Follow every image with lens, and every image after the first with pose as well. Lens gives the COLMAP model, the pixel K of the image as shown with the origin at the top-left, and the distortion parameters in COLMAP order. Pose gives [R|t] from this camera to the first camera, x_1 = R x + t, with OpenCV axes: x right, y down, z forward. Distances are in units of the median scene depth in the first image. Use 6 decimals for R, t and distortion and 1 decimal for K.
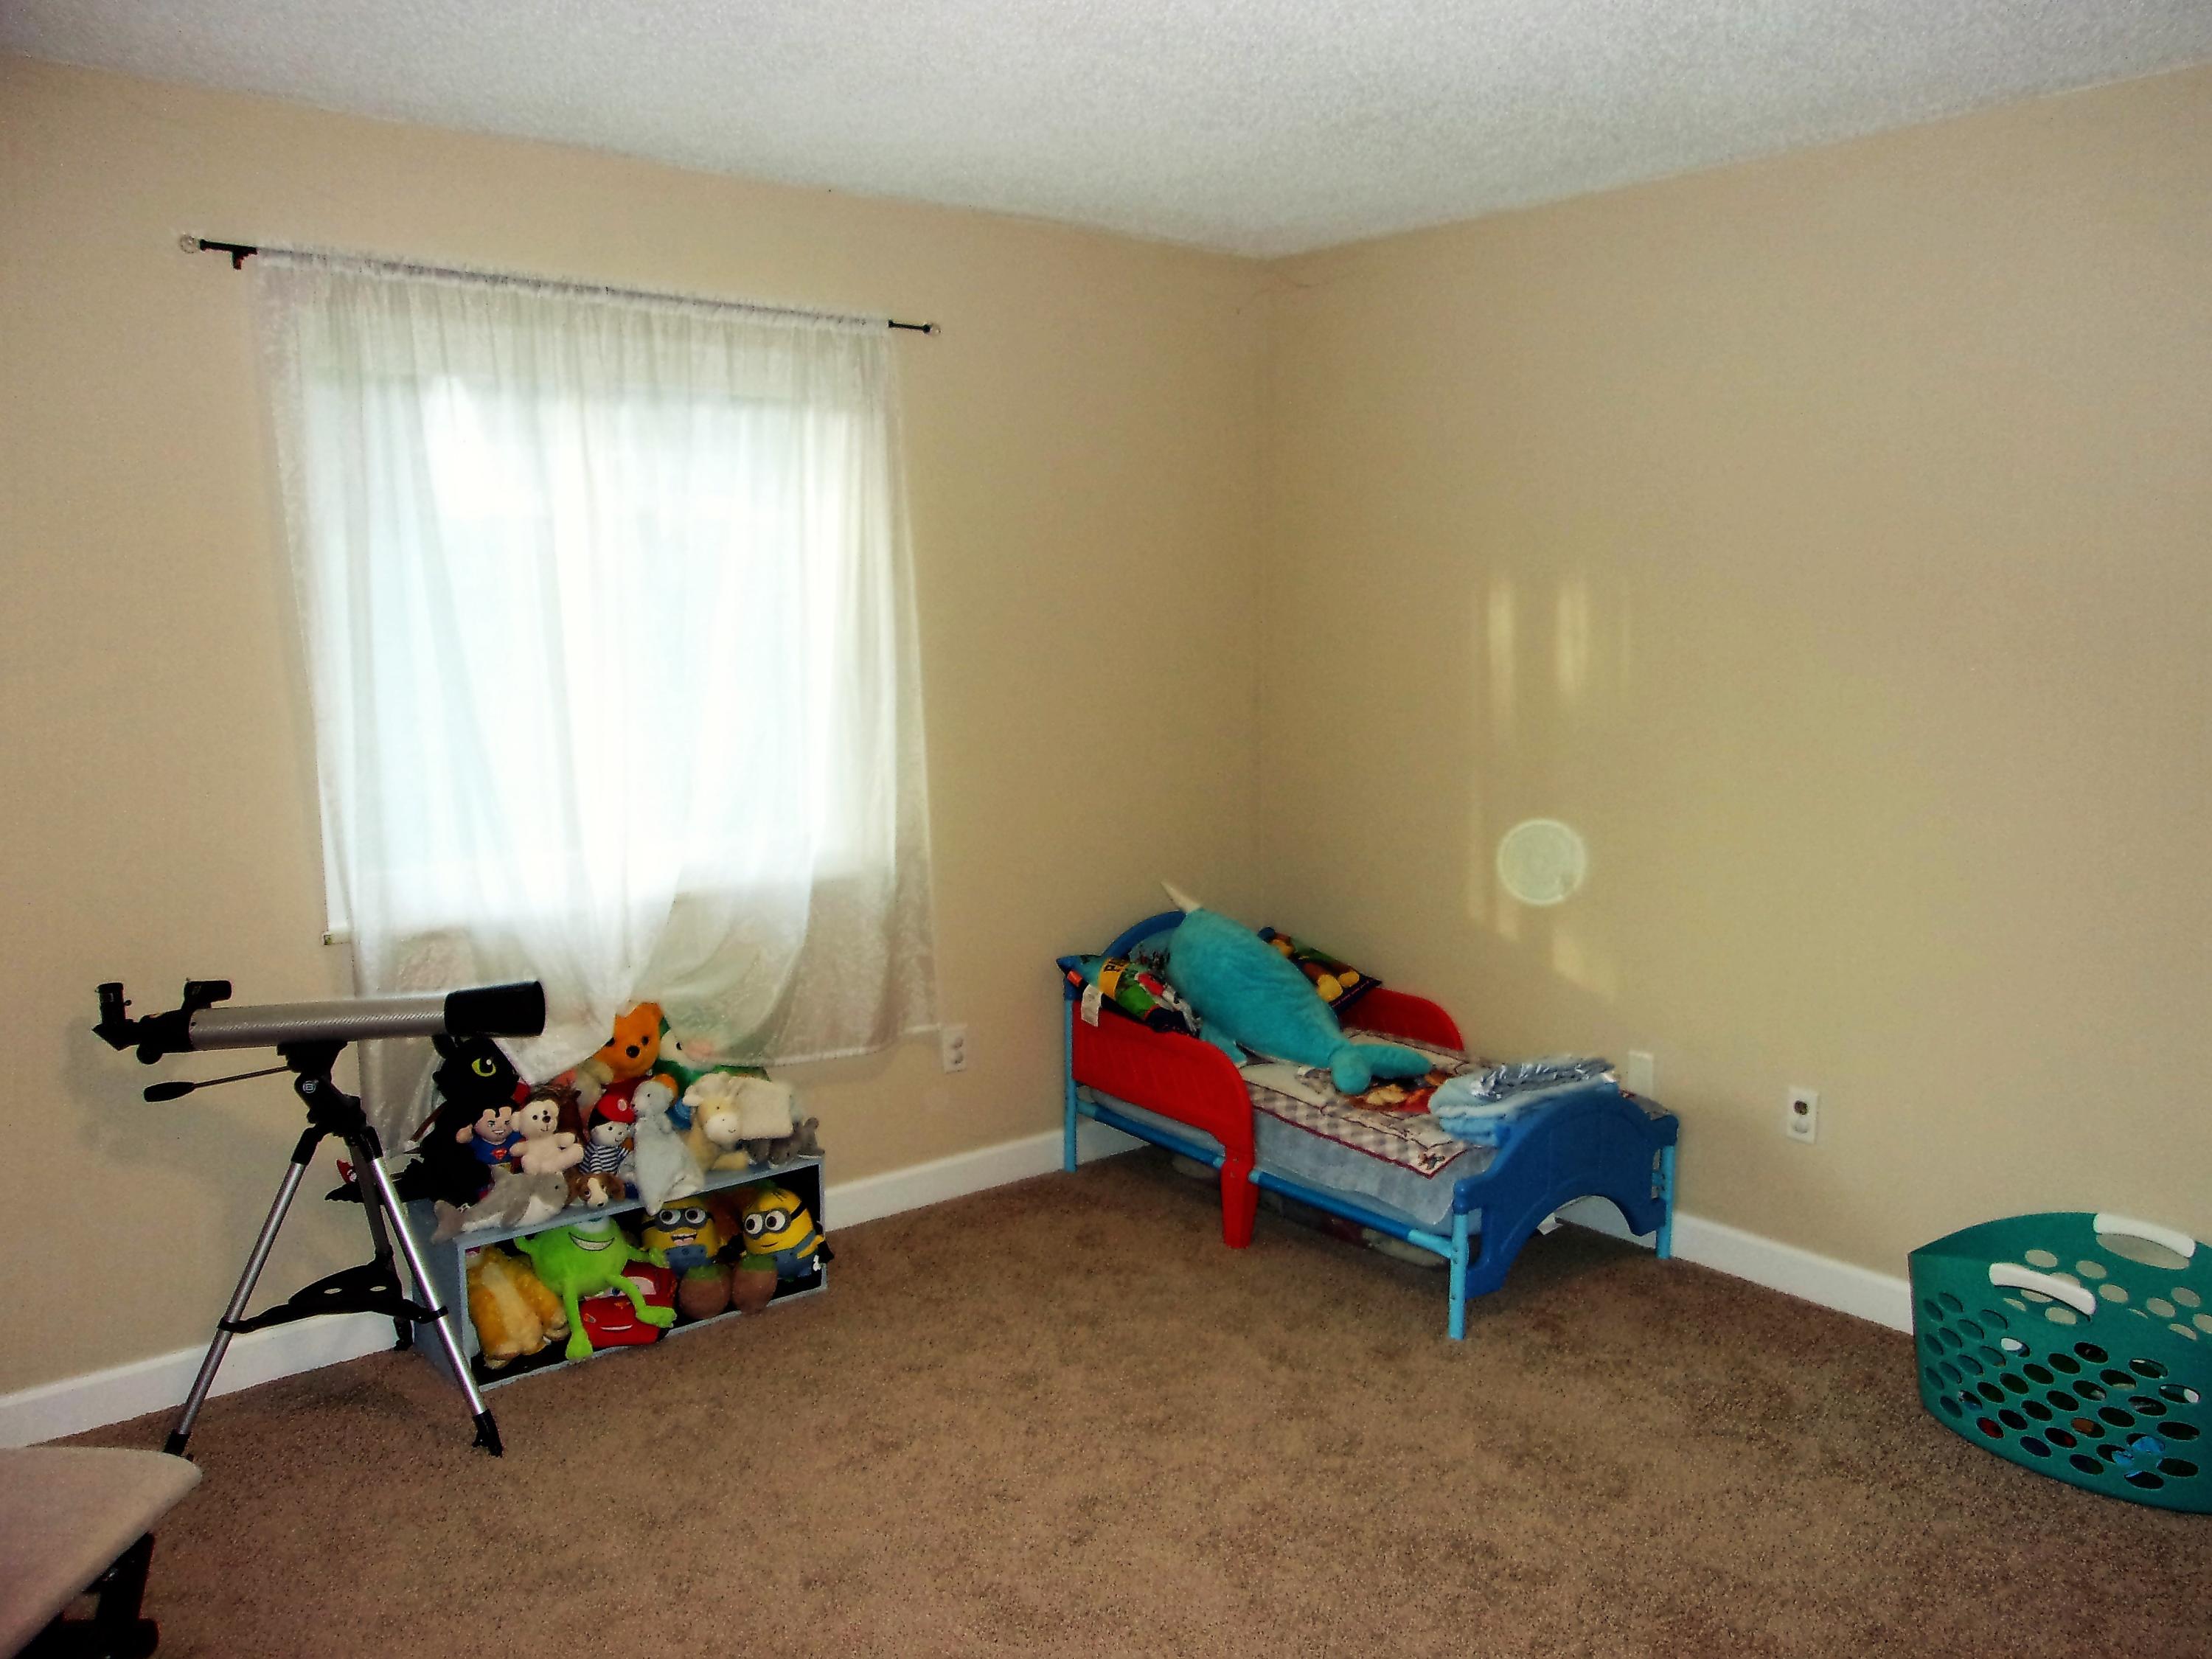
lens RADIAL K [[1739.1, 0, 1106.1], [0, 1739.1, 827.0], [0, 0, 1]] dist [-0.001403, 0.004368]
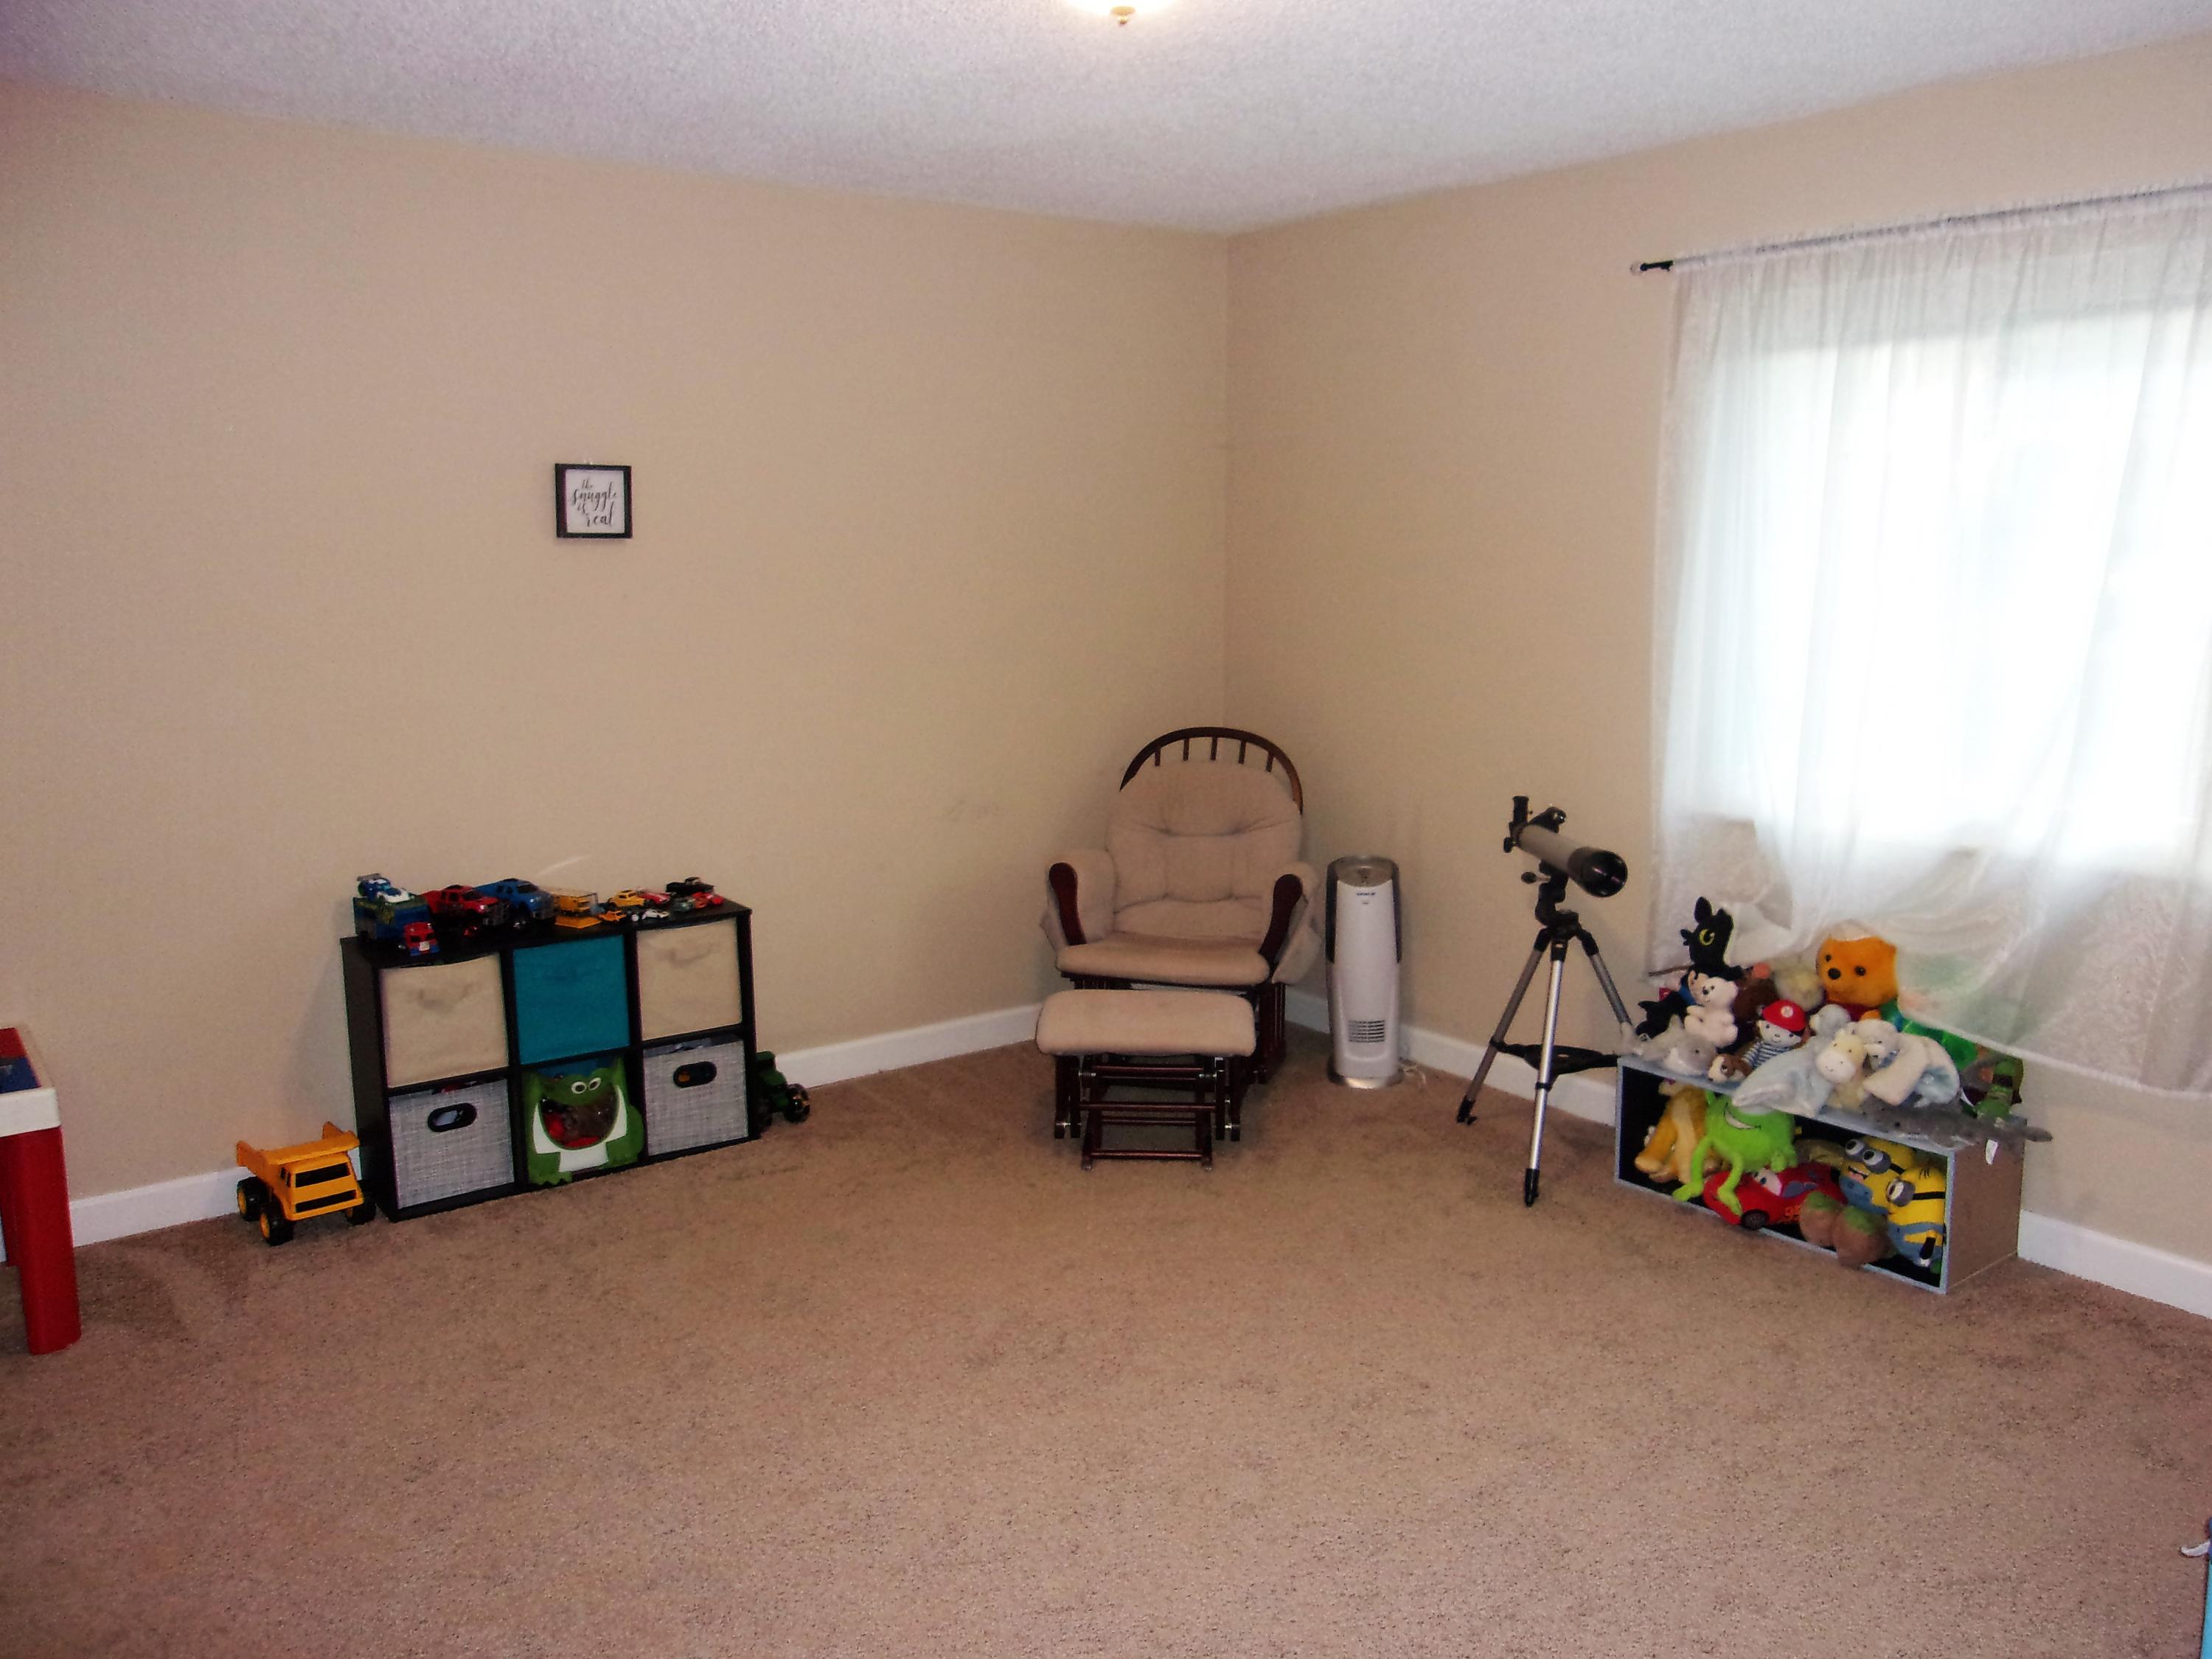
lens RADIAL K [[1739.1, 0, 1106.1], [0, 1739.1, 828.5], [0, 0, 1]] dist [-0.001403, 0.004368]
pose [[-0.045643, 0.169666, -0.984444, 0.805585], [-0.128379, 0.976303, 0.174215, -0.085932], [0.990674, 0.134334, -0.022780, 0.619849]]
